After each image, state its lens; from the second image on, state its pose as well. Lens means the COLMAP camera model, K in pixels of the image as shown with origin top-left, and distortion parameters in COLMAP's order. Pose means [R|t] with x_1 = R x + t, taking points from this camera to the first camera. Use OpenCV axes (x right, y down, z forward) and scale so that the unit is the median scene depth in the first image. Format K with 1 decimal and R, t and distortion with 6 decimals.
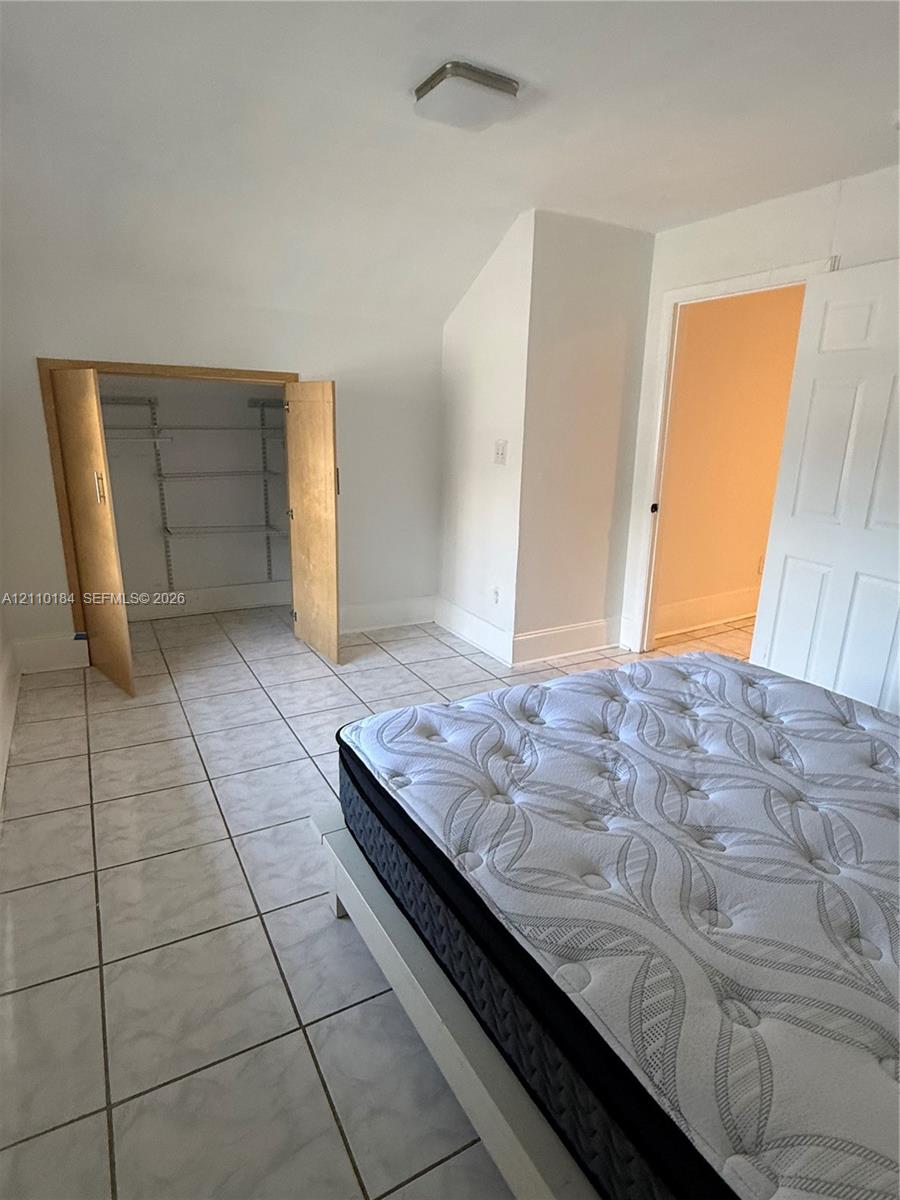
lens RADIAL K [[662.7, 0, 450.0], [0, 662.7, 600.0], [0, 0, 1]] dist [-0.000906, 0.000249]
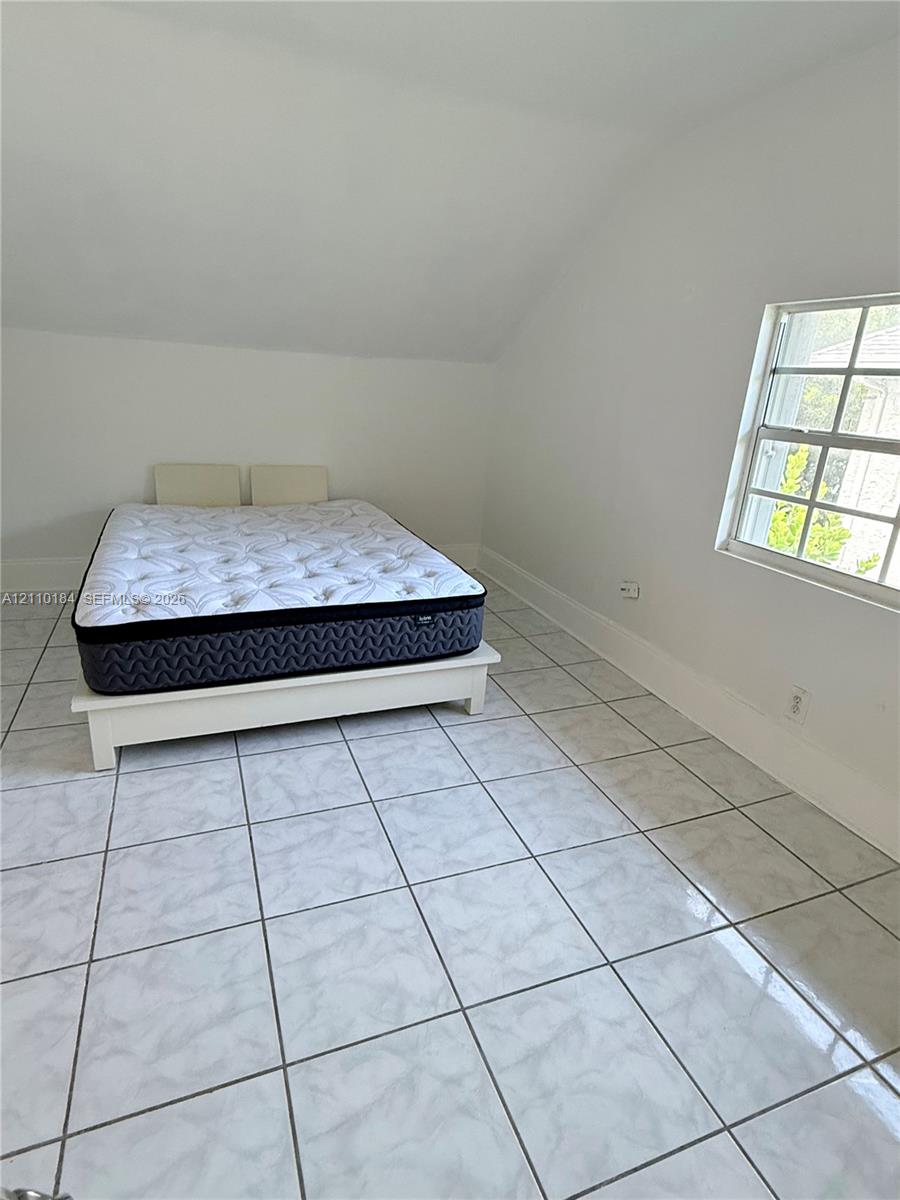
lens RADIAL K [[662.7, 0, 450.0], [0, 662.7, 600.0], [0, 0, 1]] dist [-0.000906, 0.000249]
pose [[-0.986743, -0.128382, 0.099284, -0.188424], [-0.050687, 0.824936, 0.562948, -0.493335], [-0.154175, 0.550453, -0.820507, 1.761735]]
